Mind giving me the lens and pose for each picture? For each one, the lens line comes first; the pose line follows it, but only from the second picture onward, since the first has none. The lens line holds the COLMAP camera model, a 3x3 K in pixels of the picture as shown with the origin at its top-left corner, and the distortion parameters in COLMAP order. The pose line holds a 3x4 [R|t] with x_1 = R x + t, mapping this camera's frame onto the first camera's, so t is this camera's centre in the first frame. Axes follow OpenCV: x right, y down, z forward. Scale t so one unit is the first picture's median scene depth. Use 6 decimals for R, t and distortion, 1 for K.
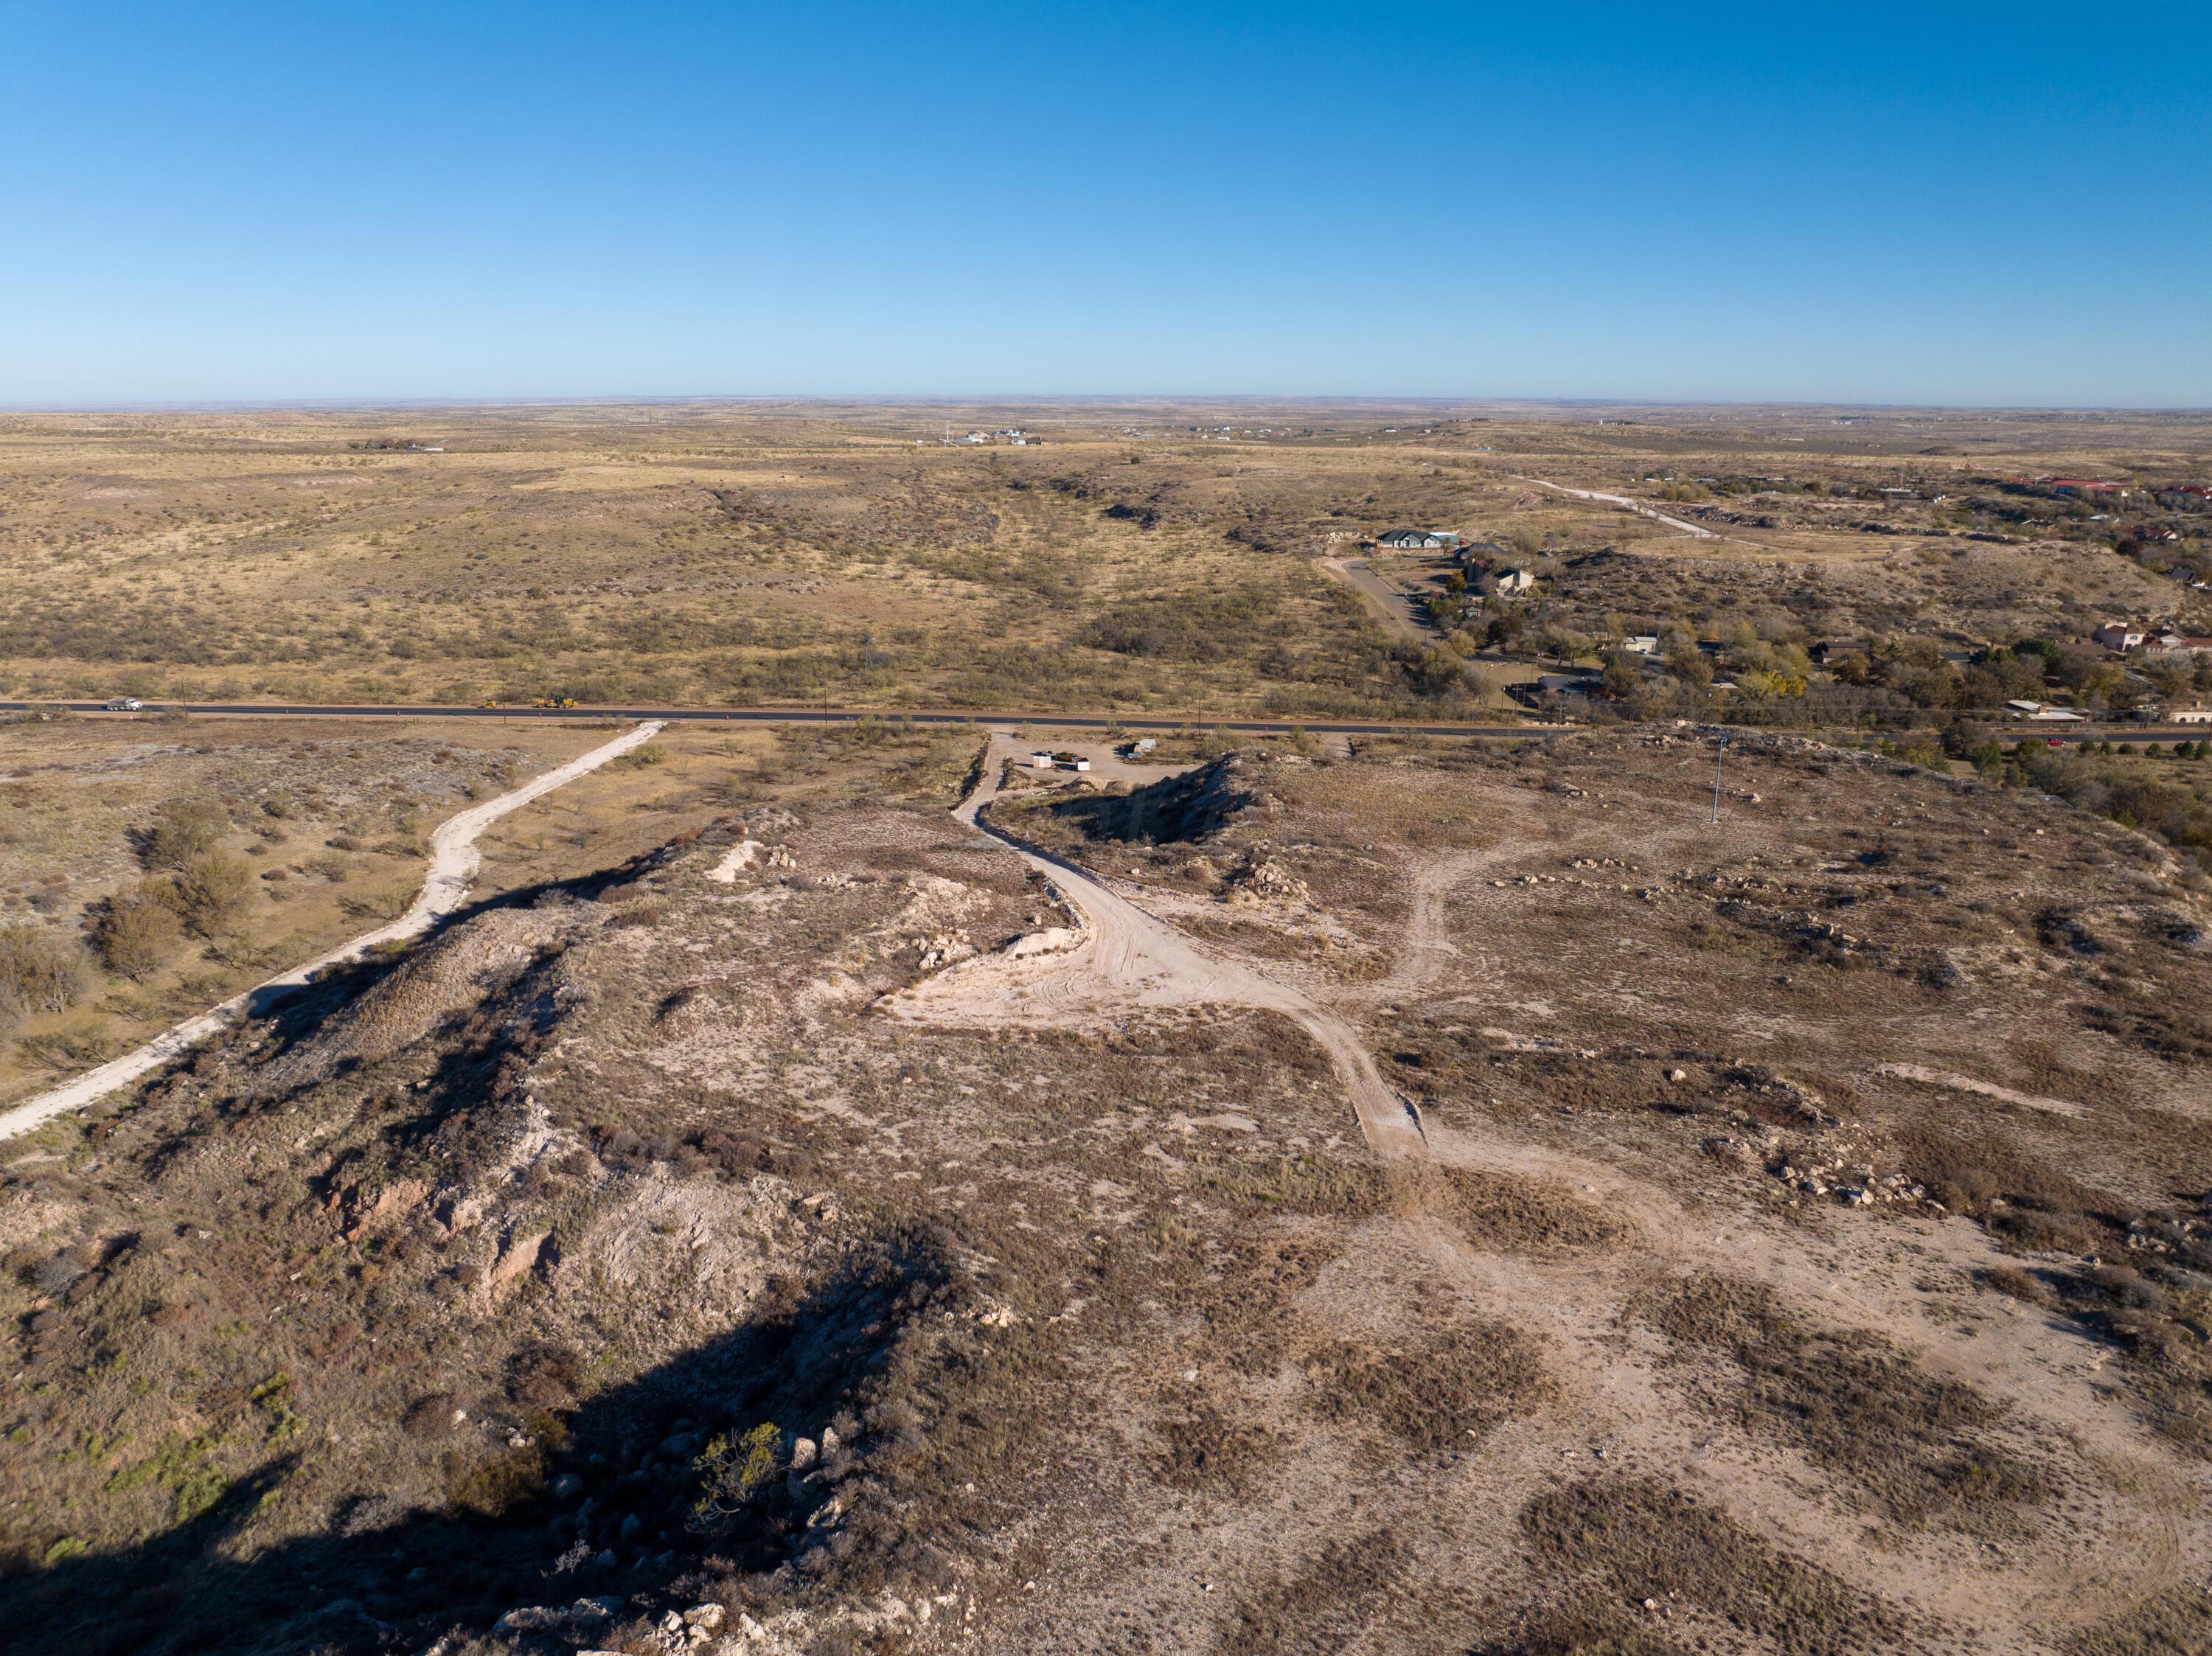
lens RADIAL K [[1560.8, 0, 1112.1], [0, 1560.8, 806.1], [0, 0, 1]] dist [-0.031762, -0.011349]
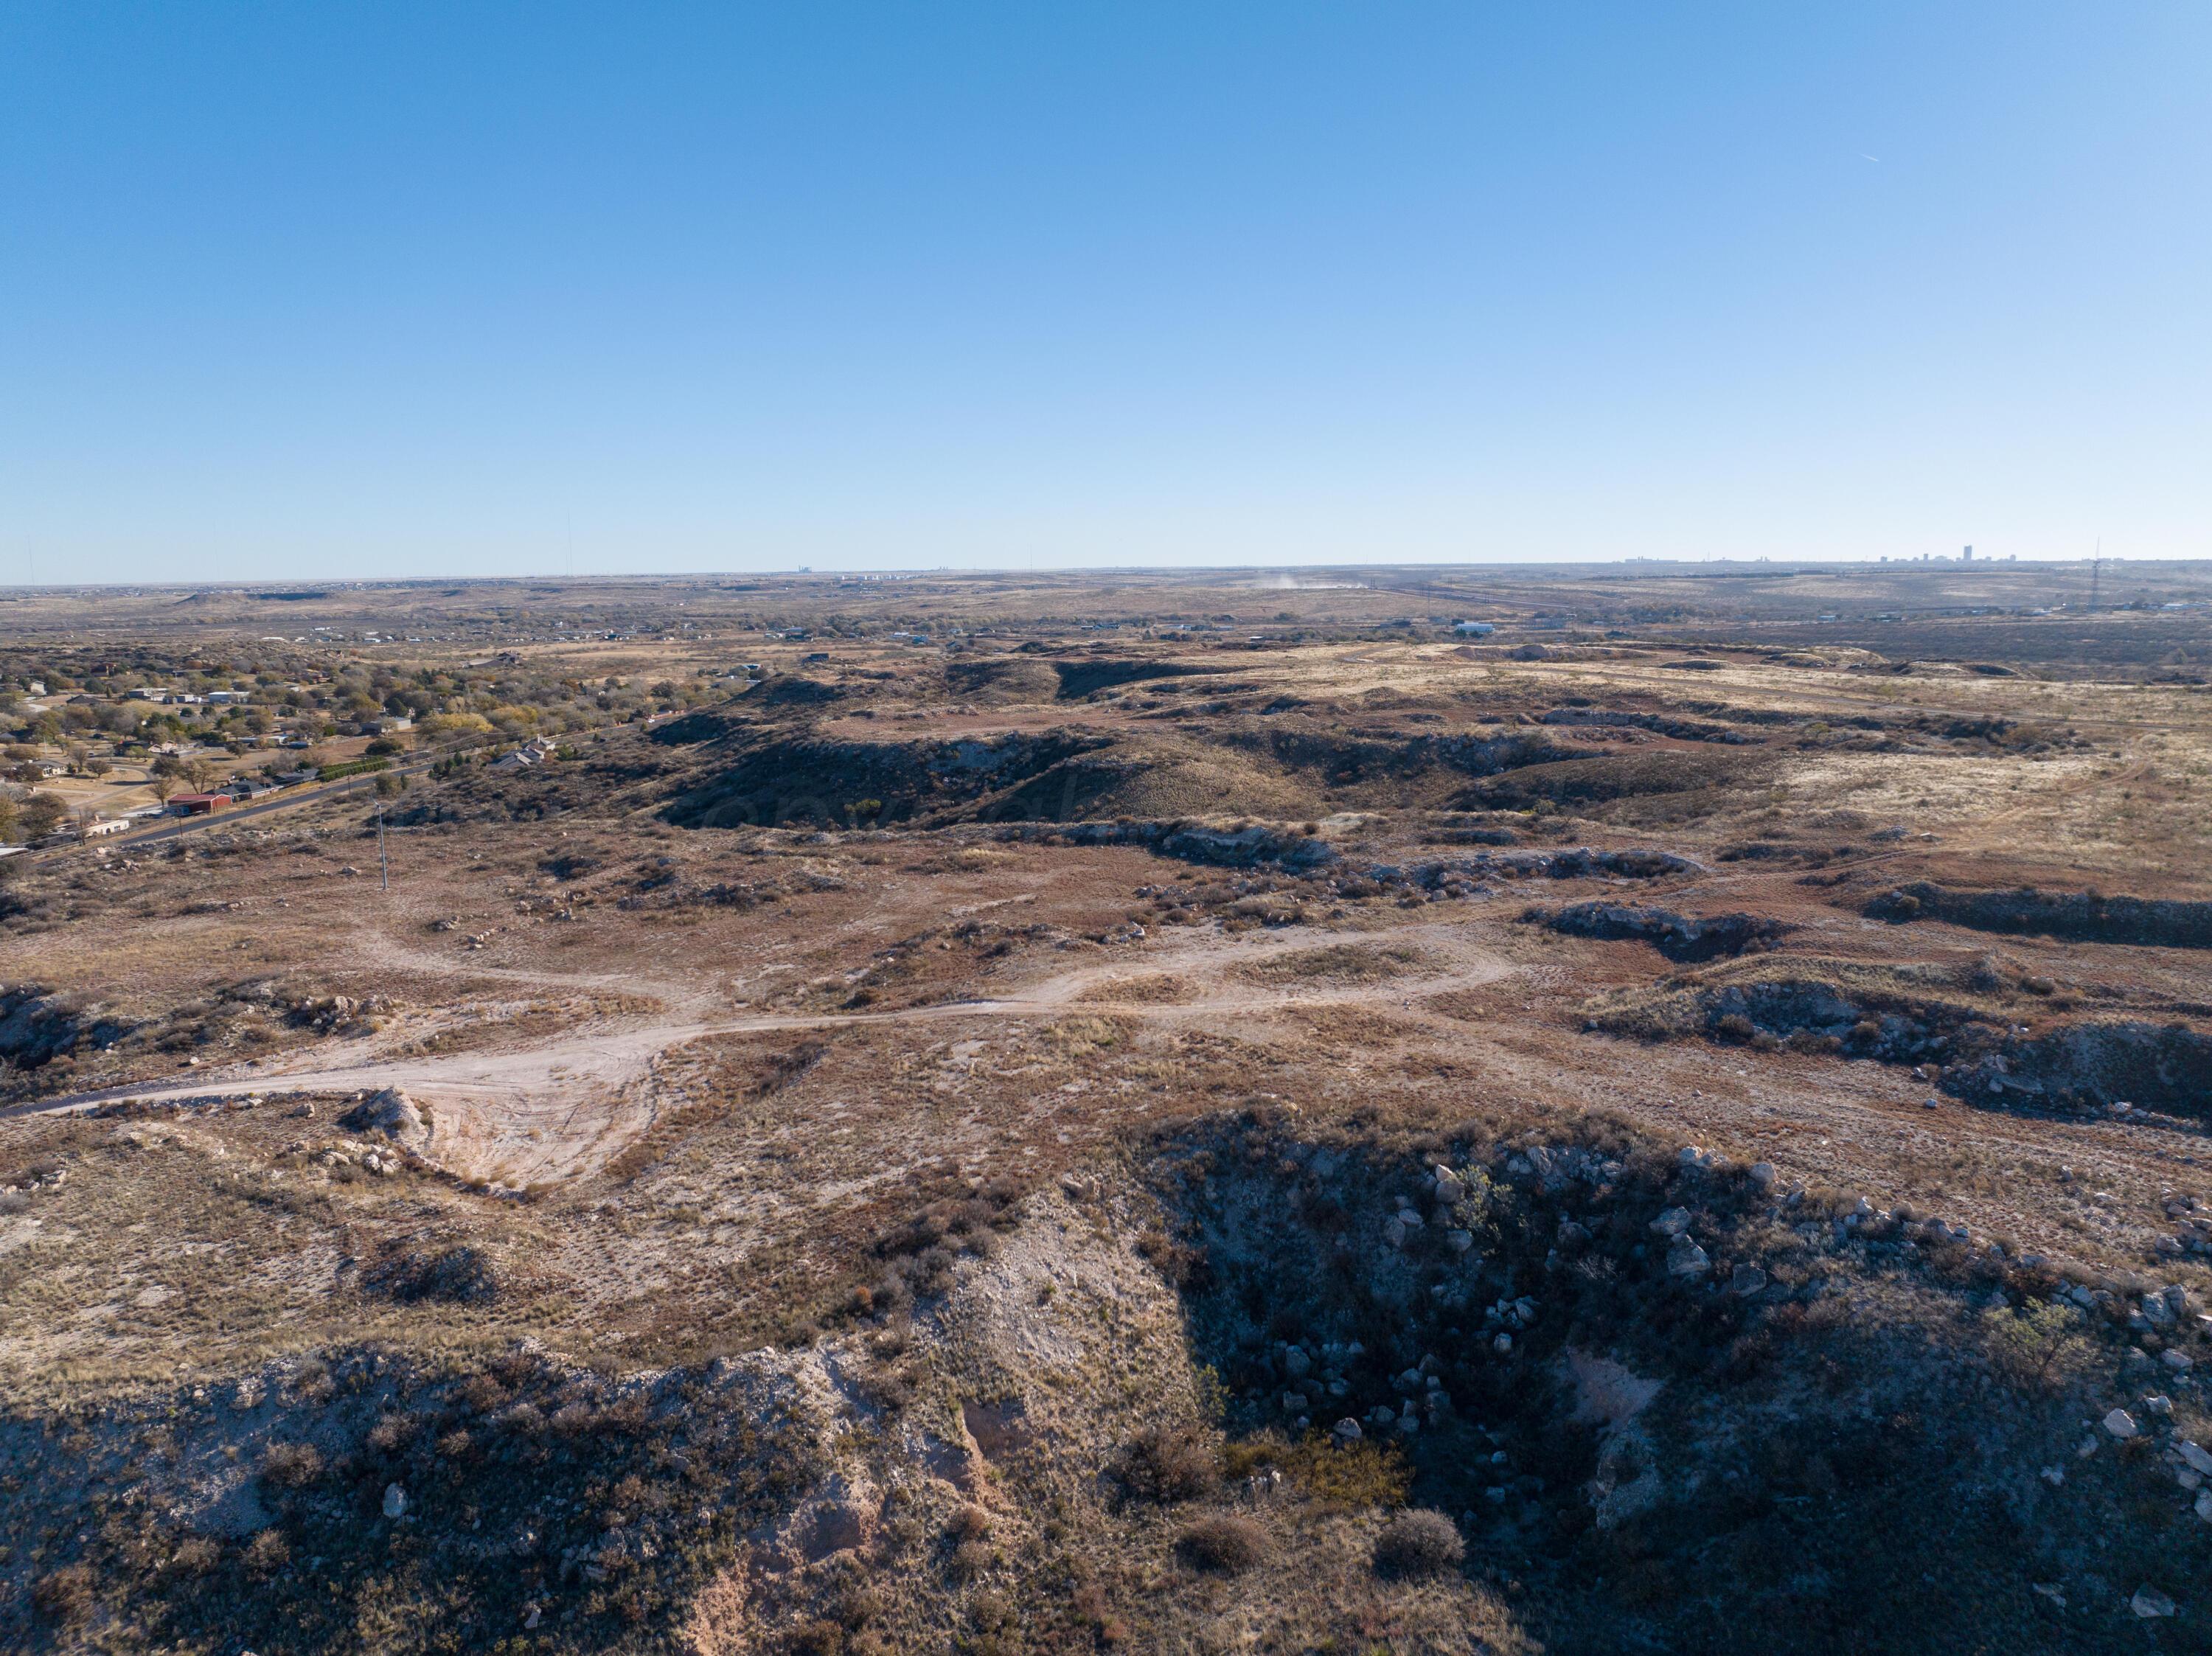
lens RADIAL K [[1555.6, 0, 1110.4], [0, 1555.6, 817.4], [0, 0, 1]] dist [-0.016028, -0.044057]
pose [[0.088756, -0.158068, 0.983431, -0.204134], [0.265663, 0.955319, 0.129573, -0.014818], [-0.959972, 0.249761, 0.126783, 0.149598]]
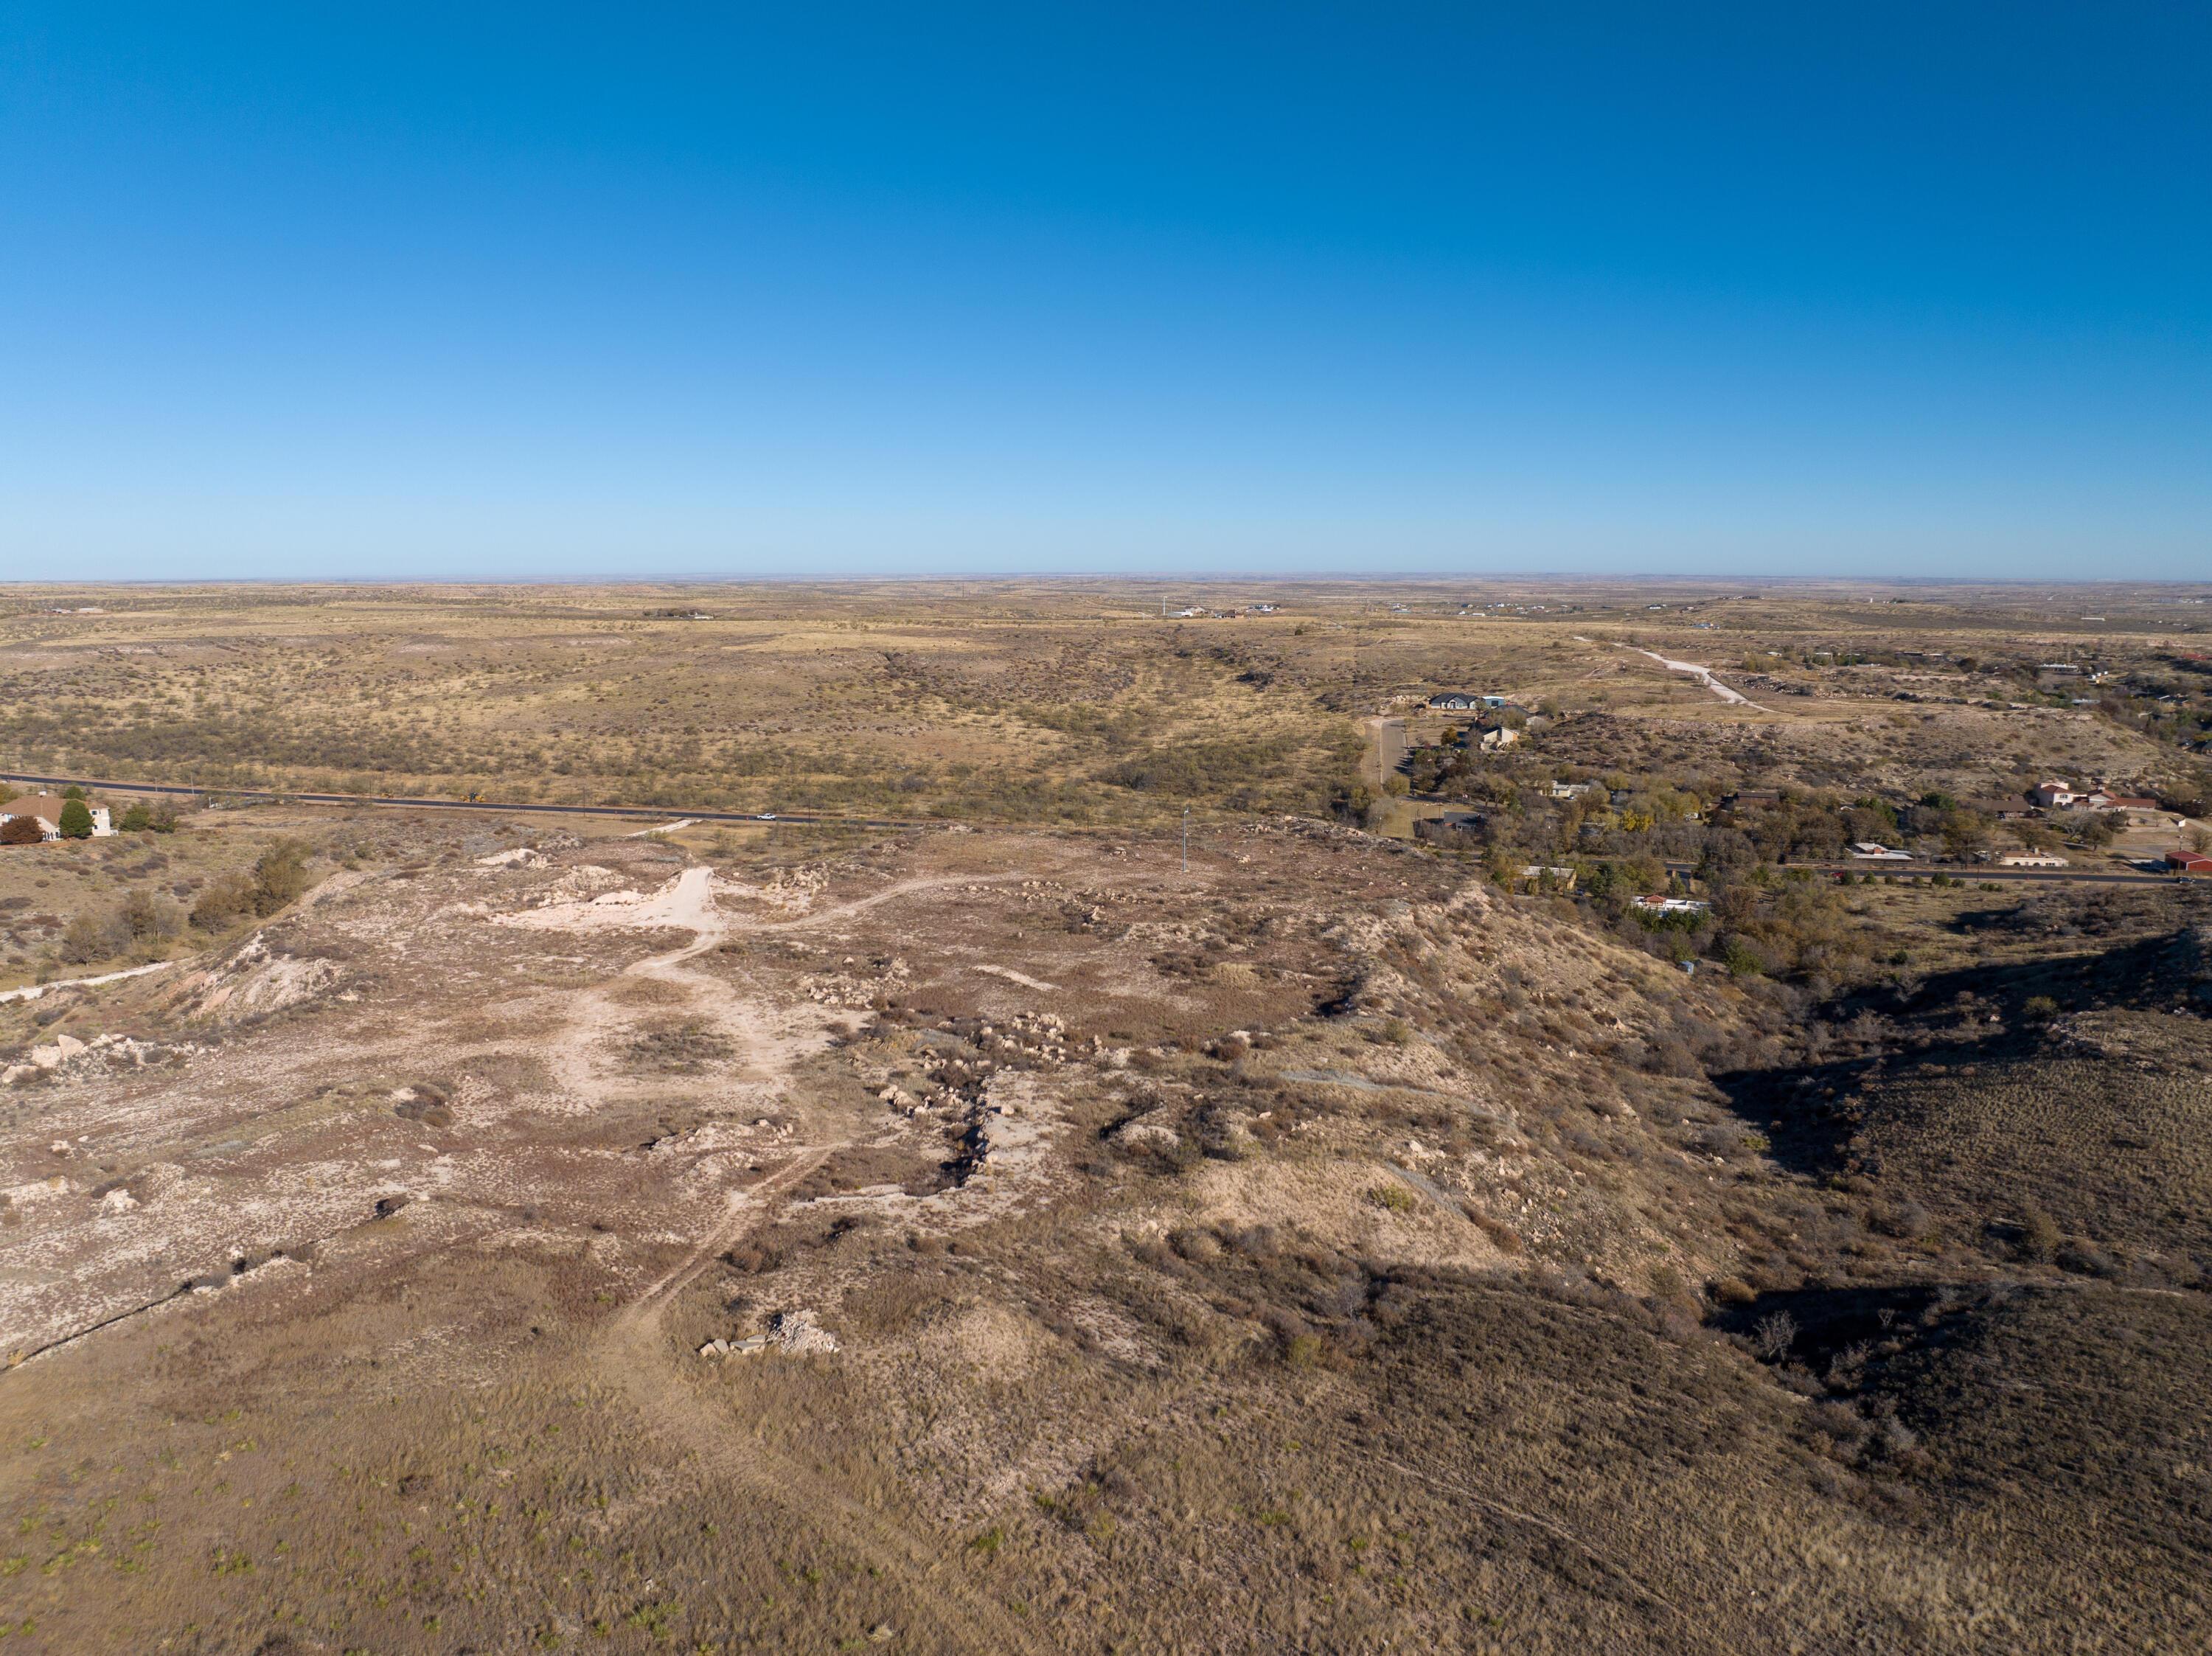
lens RADIAL K [[1556.3, 0, 1110.1], [0, 1556.3, 822.6], [0, 0, 1]] dist [-0.009138, -0.056958]
pose [[0.979371, 0.031277, -0.199634, 0.222119], [-0.050813, 0.994322, -0.093497, 0.037616], [0.195577, 0.101712, 0.975400, -0.146168]]
